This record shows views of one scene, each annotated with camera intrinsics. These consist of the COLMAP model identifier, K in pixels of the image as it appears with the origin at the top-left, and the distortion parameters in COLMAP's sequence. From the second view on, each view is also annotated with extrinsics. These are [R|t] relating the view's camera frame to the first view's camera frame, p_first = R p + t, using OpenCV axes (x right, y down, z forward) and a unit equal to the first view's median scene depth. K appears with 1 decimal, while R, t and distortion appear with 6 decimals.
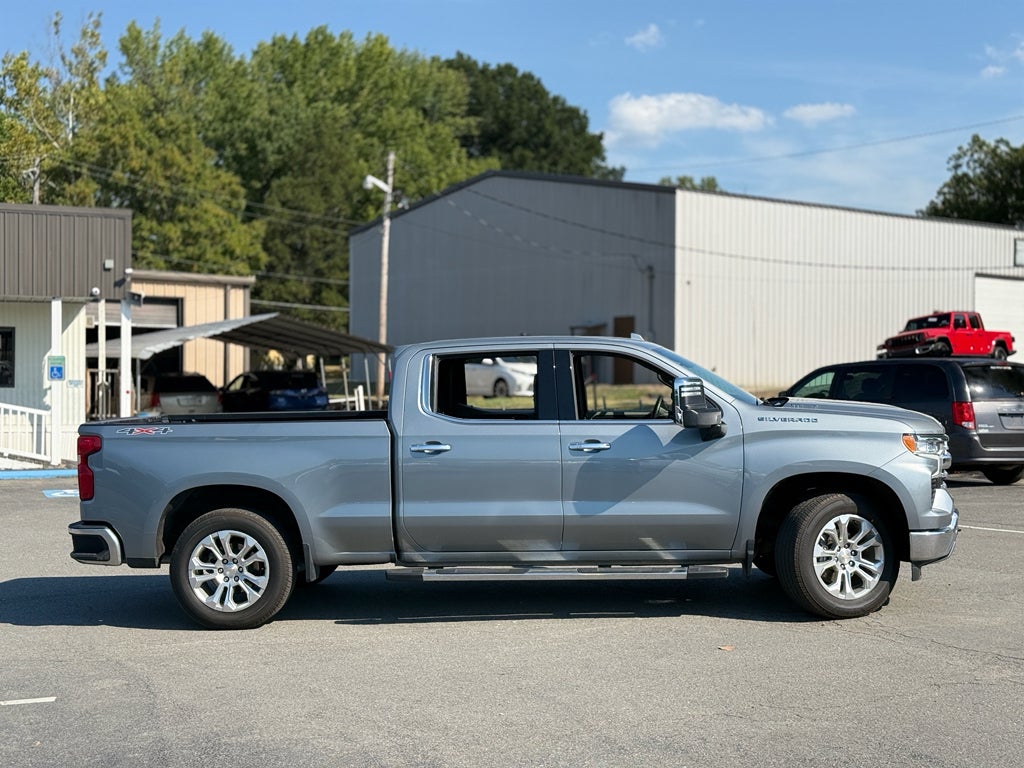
lens RADIAL K [[1409.1, 0, 512.0], [0, 1409.1, 384.0], [0, 0, 1]] dist [0.209707, -0.457303]
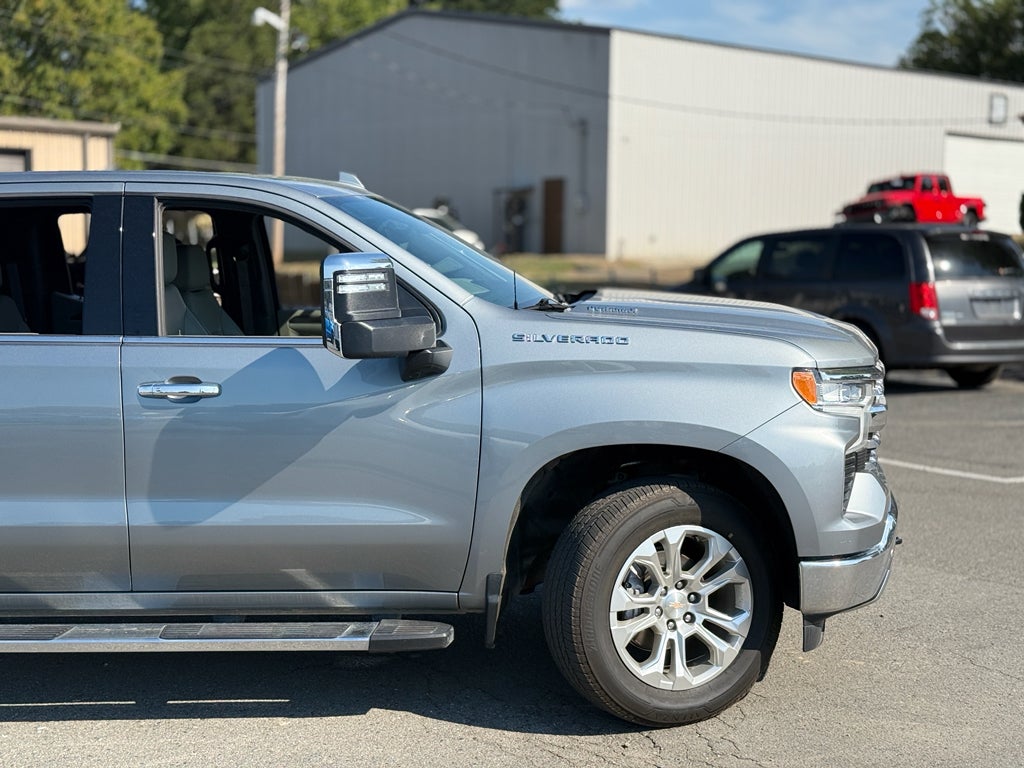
lens RADIAL K [[1409.1, 0, 512.0], [0, 1409.1, 384.0], [0, 0, 1]] dist [0.209707, -0.457303]
pose [[0.999723, 0.004394, 0.023119, 0.083886], [-0.006521, 0.995668, 0.092752, -0.002760], [-0.022611, -0.092877, 0.995421, 0.258554]]
